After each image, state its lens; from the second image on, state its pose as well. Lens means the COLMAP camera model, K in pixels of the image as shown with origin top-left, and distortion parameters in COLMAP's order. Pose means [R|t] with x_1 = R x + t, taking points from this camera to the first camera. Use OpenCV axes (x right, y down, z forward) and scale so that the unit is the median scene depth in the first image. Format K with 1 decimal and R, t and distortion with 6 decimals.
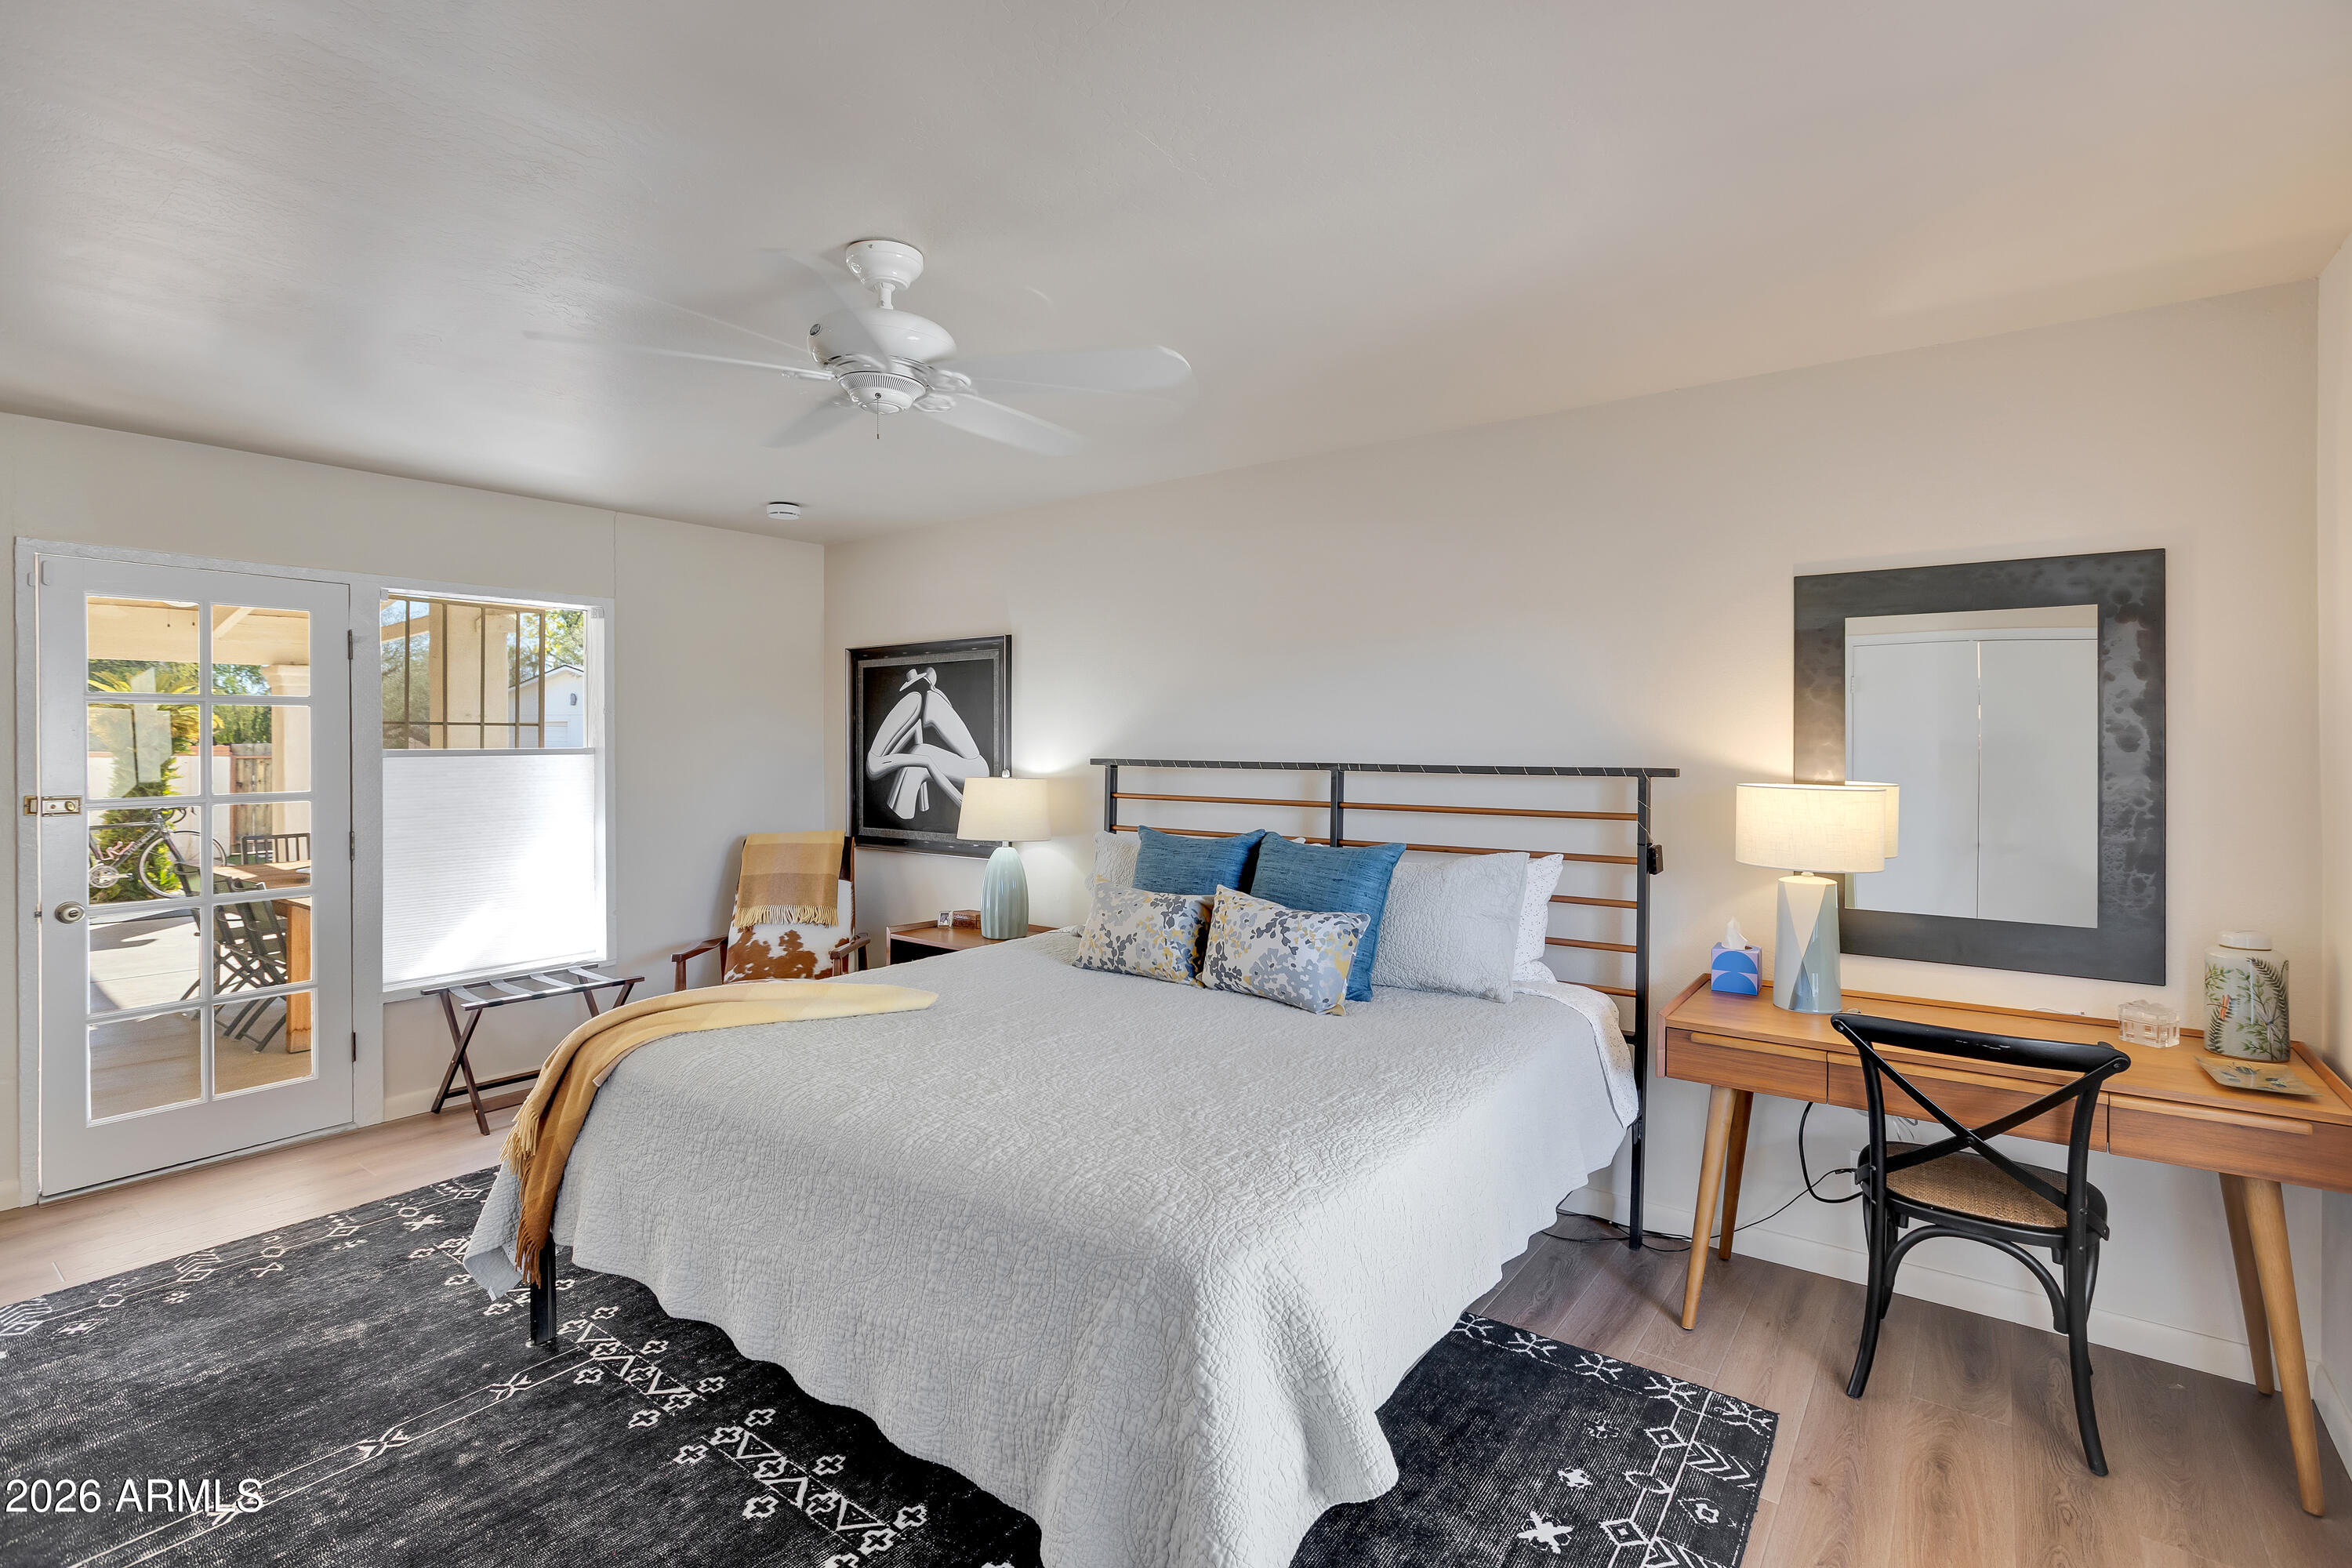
lens RADIAL K [[1088.0, 0, 1169.9], [0, 1088.0, 749.3], [0, 0, 1]] dist [-0.049809, 0.027236]
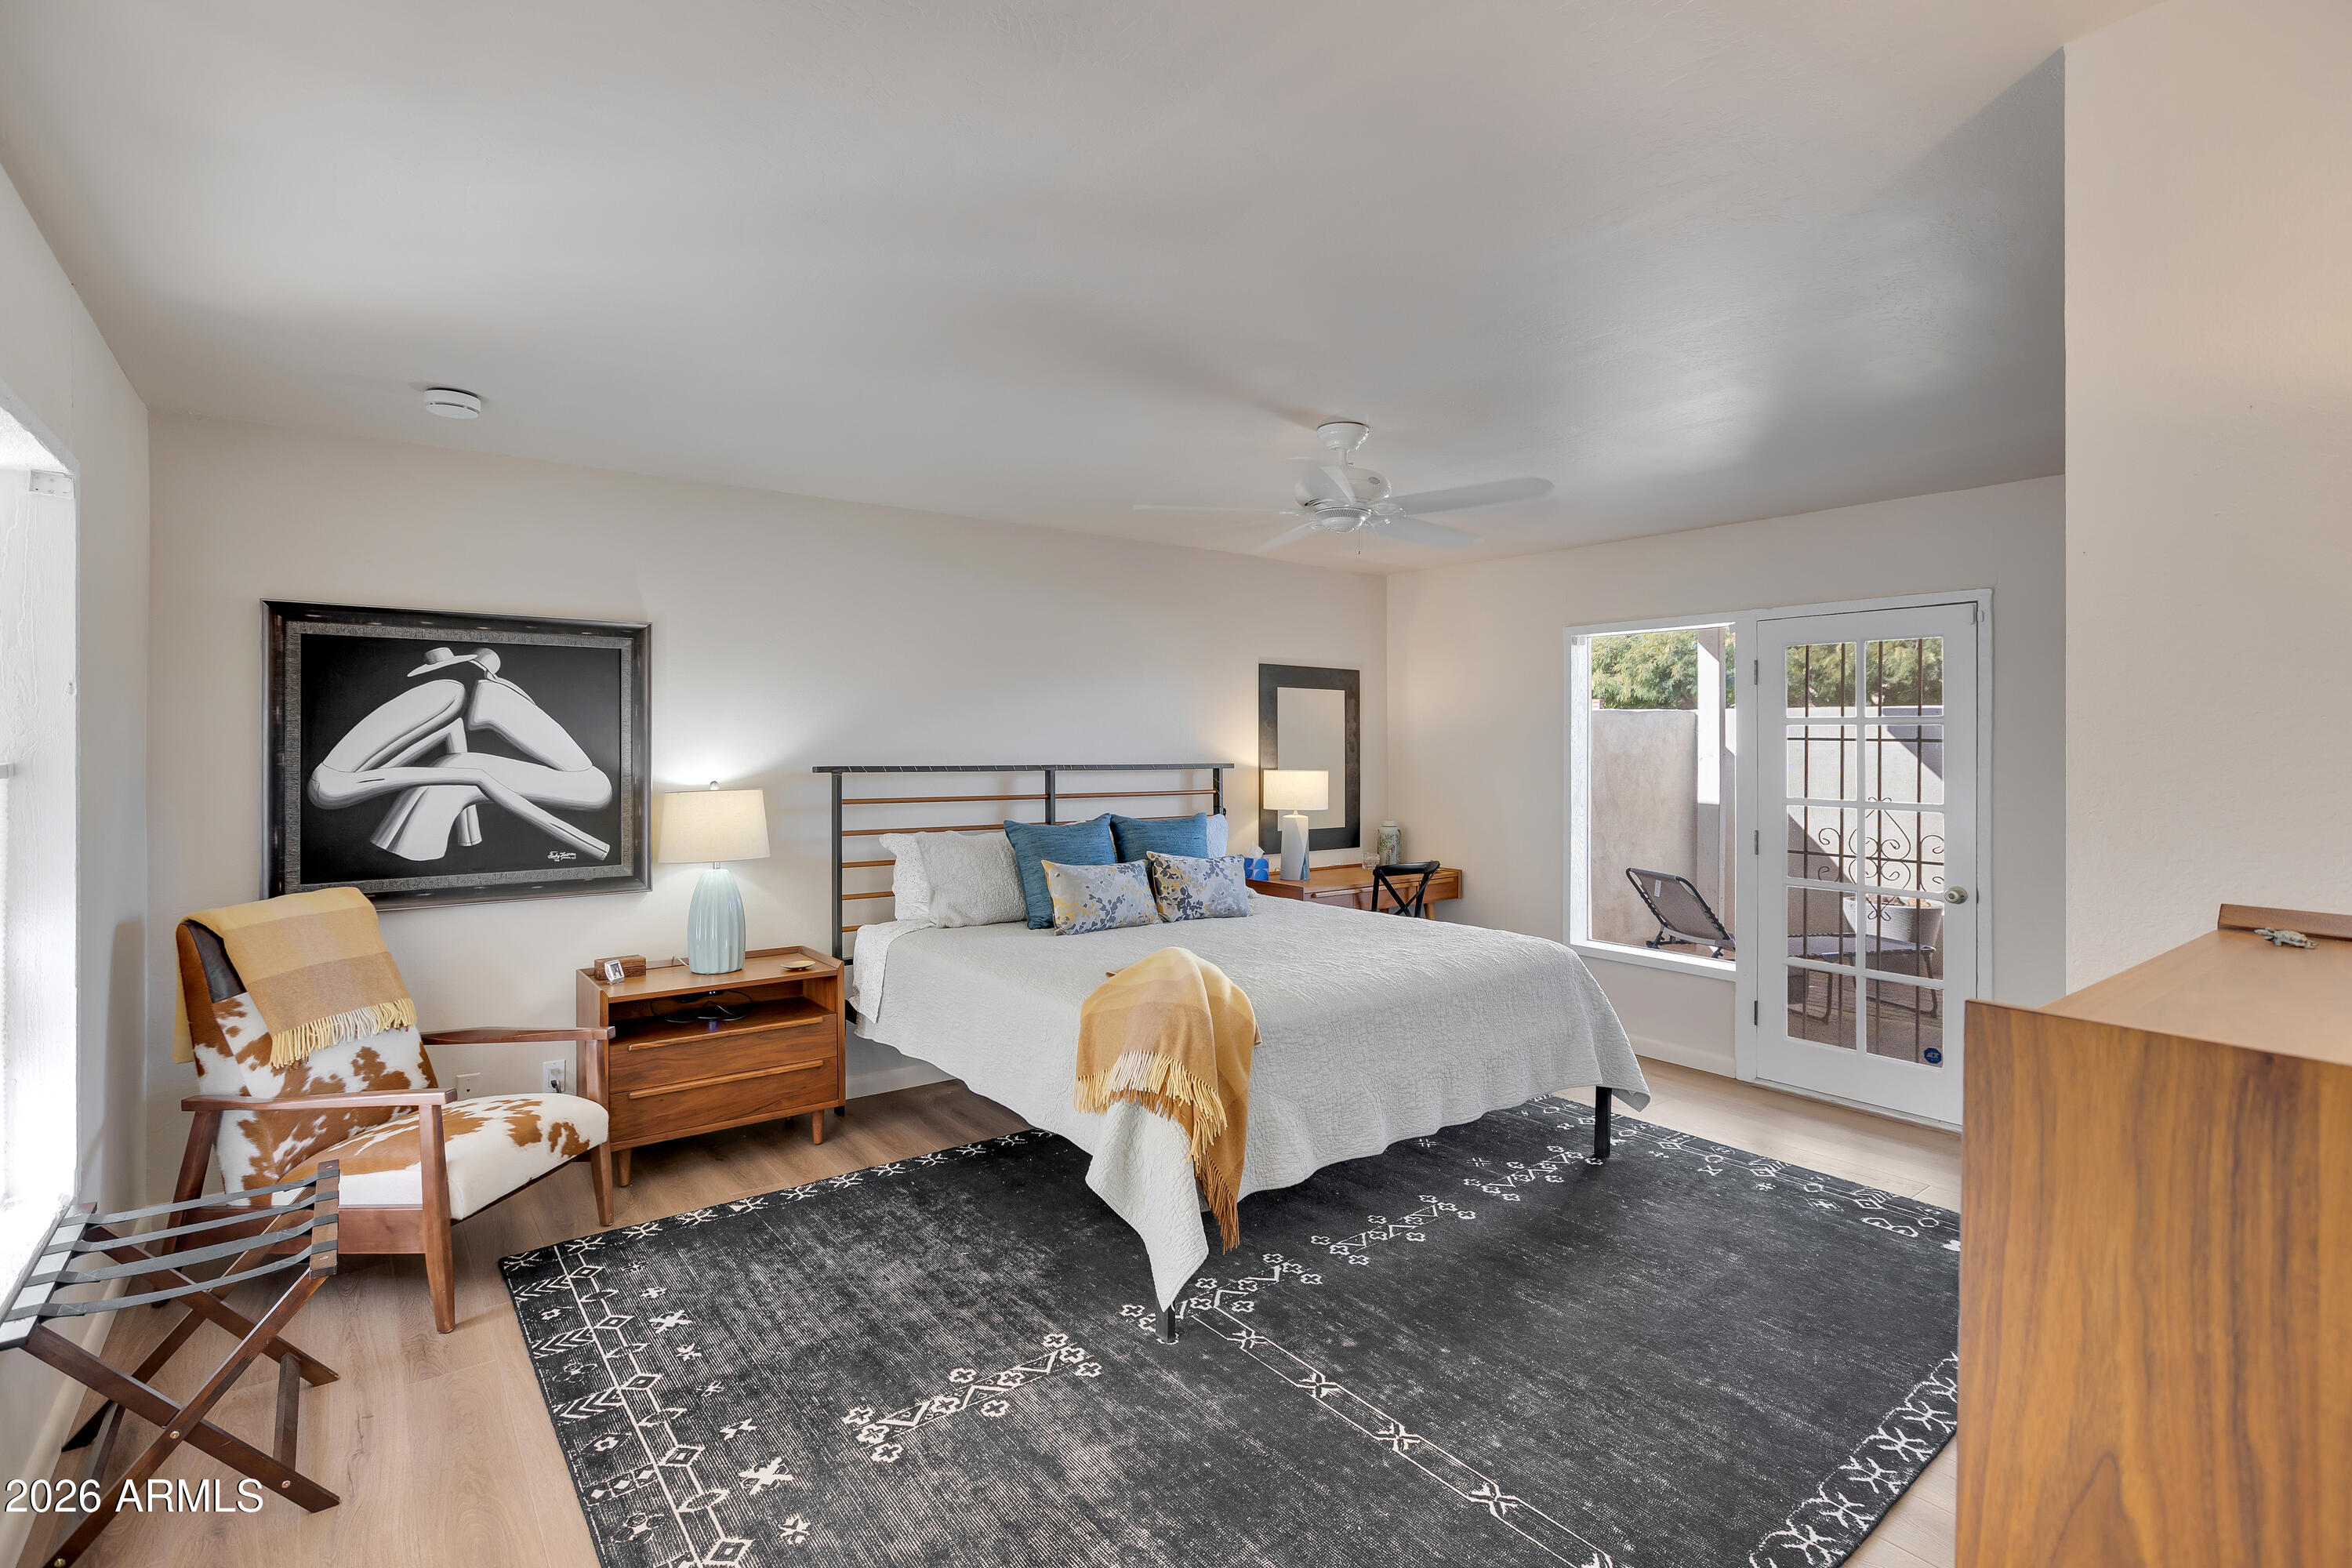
lens RADIAL K [[1093.8, 0, 1182.3], [0, 1093.8, 725.2], [0, 0, 1]] dist [-0.026959, 0.007921]
pose [[0.270963, 0.015538, 0.962464, -0.839681], [0.003732, 0.999845, -0.017192, -0.009540], [-0.962582, 0.008250, 0.270864, 0.365200]]
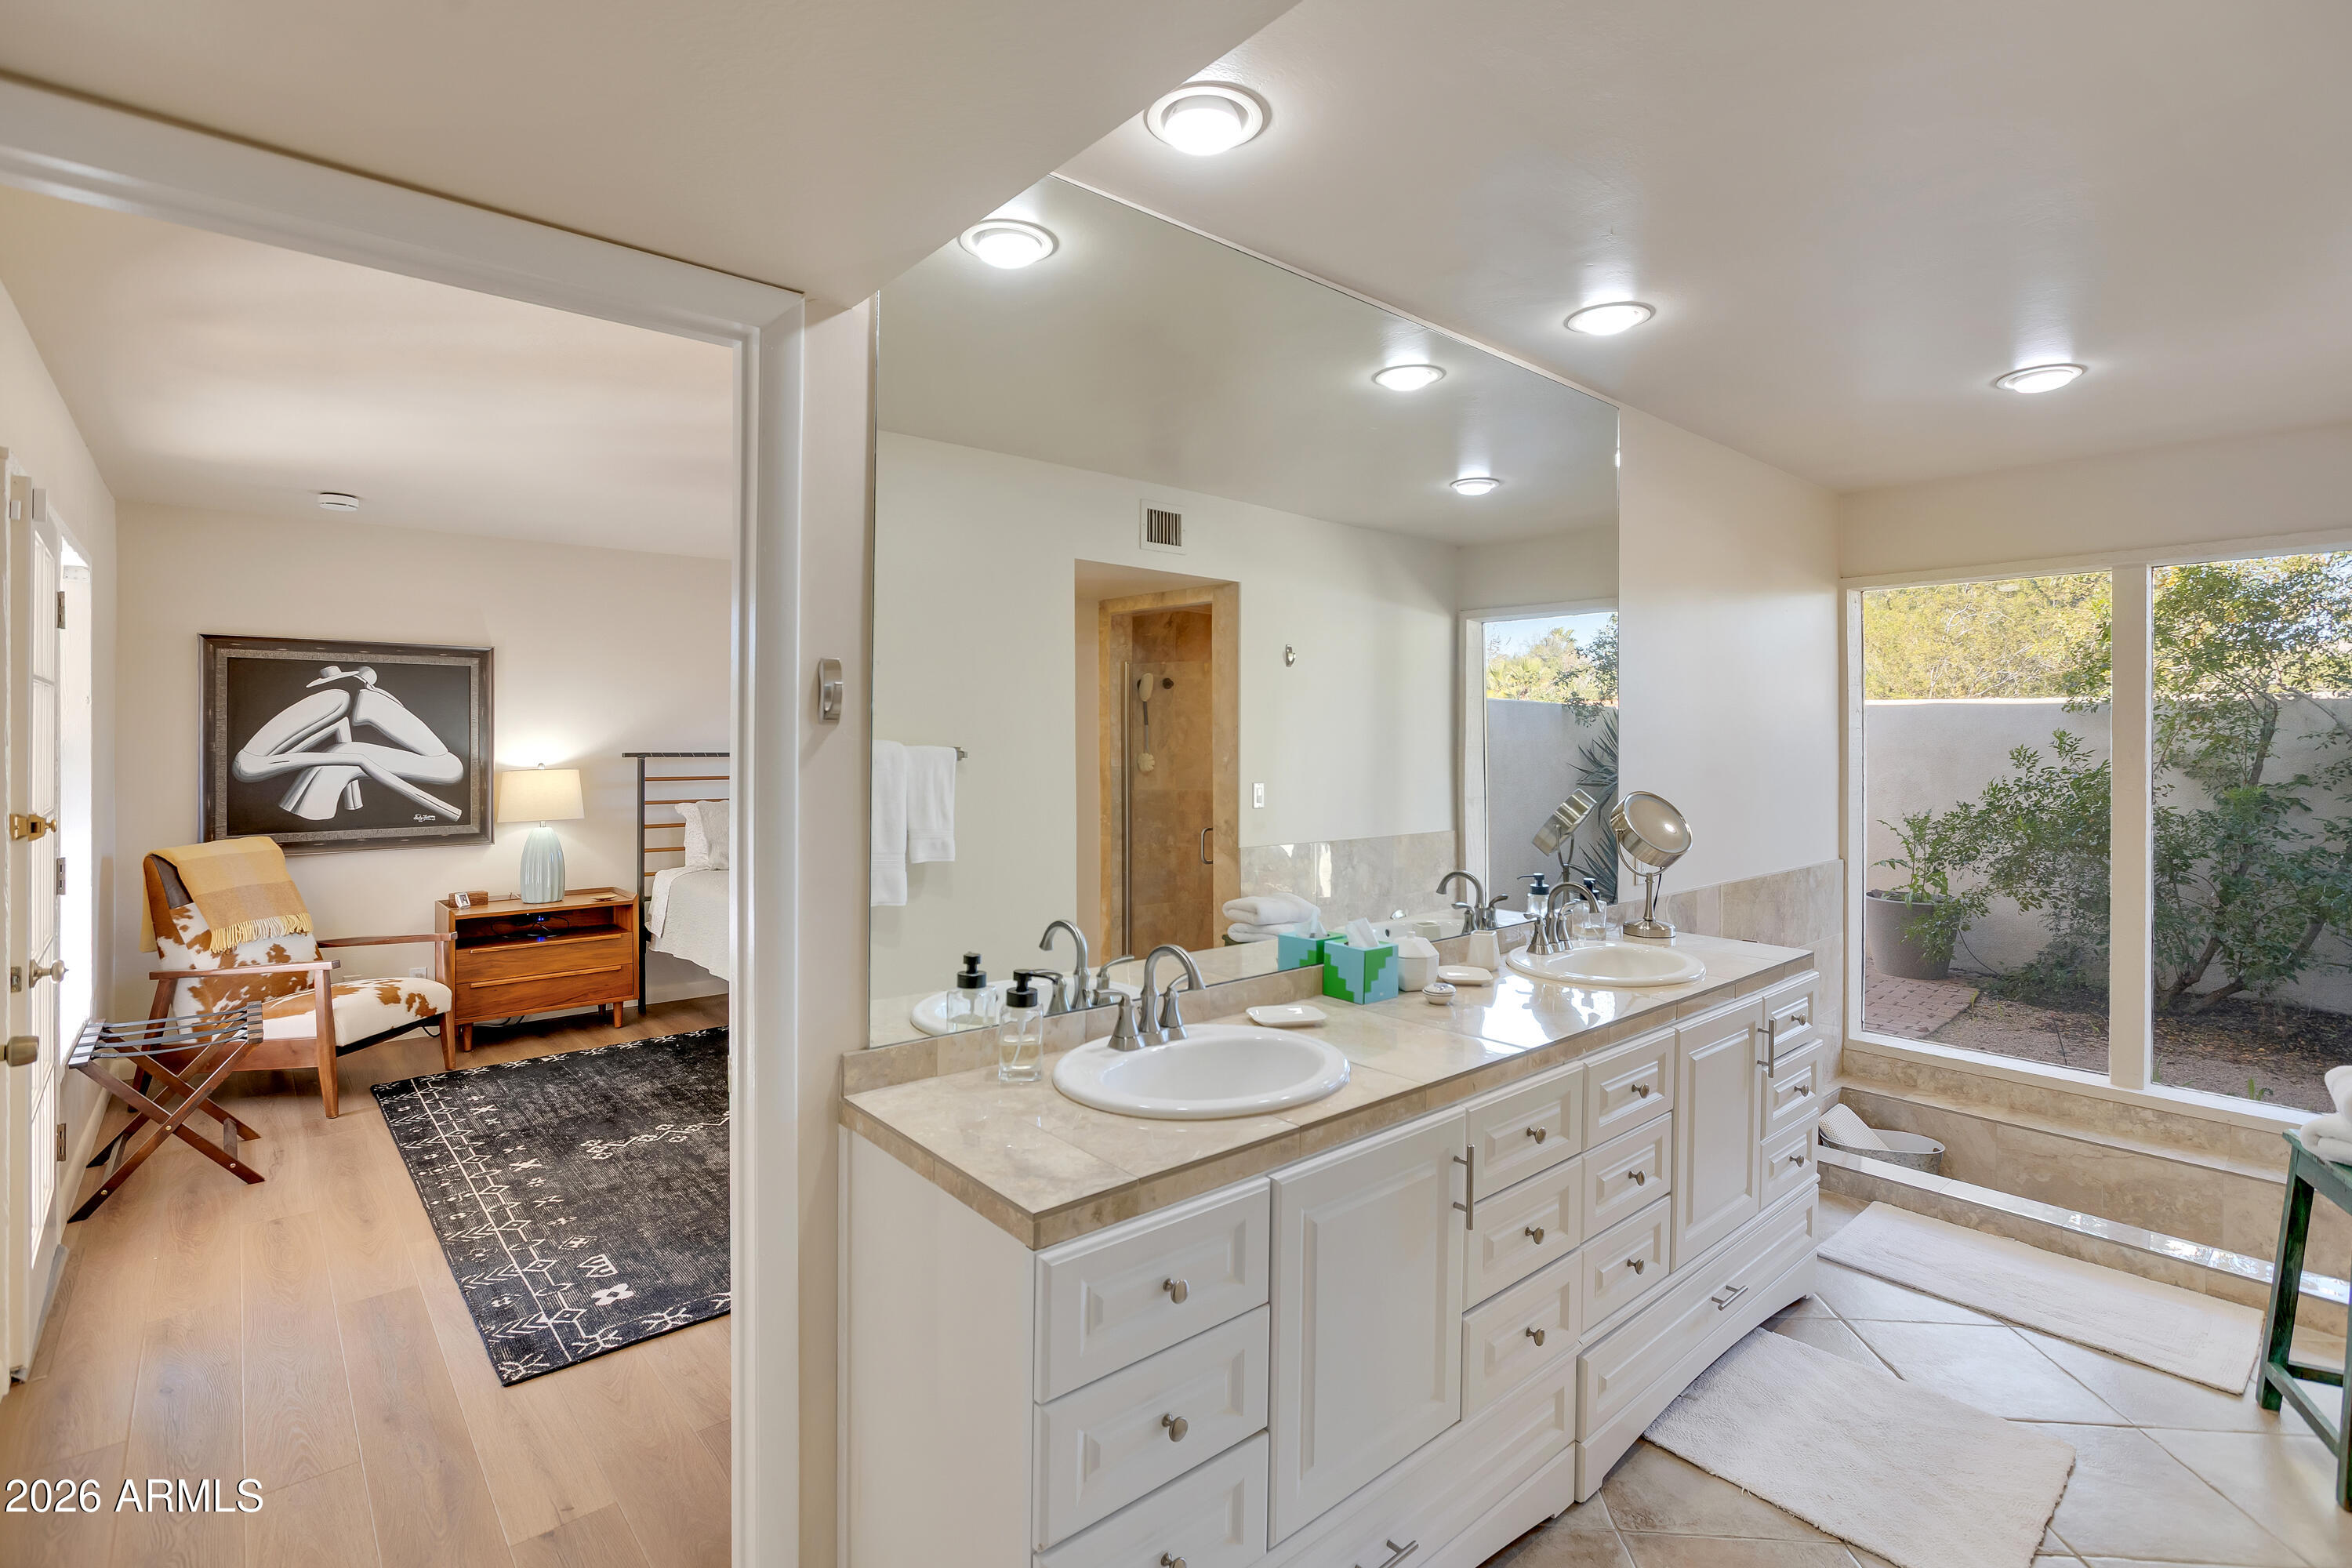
lens RADIAL K [[1093.8, 0, 1182.3], [0, 1093.8, 725.2], [0, 0, 1]] dist [-0.026959, 0.007921]
pose [[0.212261, 0.011695, 0.977143, -1.096069], [0.003591, 0.999912, -0.012747, -0.005304], [-0.977206, 0.006214, 0.212200, 0.044827]]
